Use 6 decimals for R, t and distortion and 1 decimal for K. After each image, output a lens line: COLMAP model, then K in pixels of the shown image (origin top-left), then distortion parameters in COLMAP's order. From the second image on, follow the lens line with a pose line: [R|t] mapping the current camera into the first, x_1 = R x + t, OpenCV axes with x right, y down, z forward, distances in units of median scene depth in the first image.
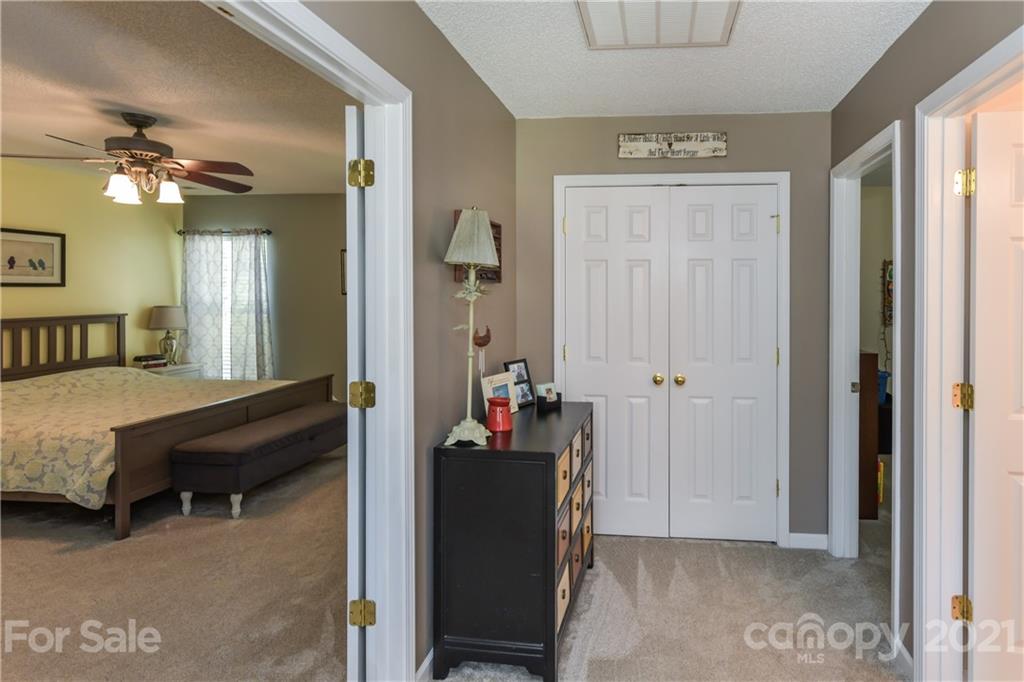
lens RADIAL K [[474.0, 0, 513.4], [0, 474.0, 317.0], [0, 0, 1]] dist [0.000930, -0.000377]
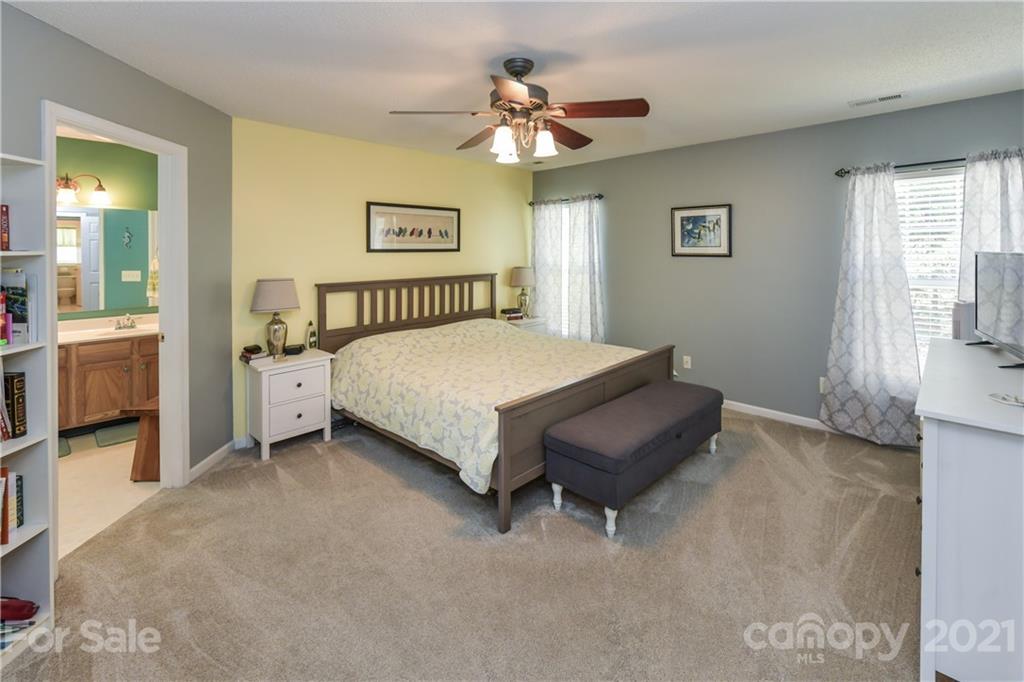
lens RADIAL K [[435.7, 0, 512.0], [0, 435.7, 341.0], [0, 0, 1]] dist [-0.000340, -0.000161]
pose [[0.801813, 0.108290, -0.587682, -0.138063], [-0.020985, 0.987939, 0.153413, -0.010224], [0.597207, -0.110676, 0.794415, 0.147013]]
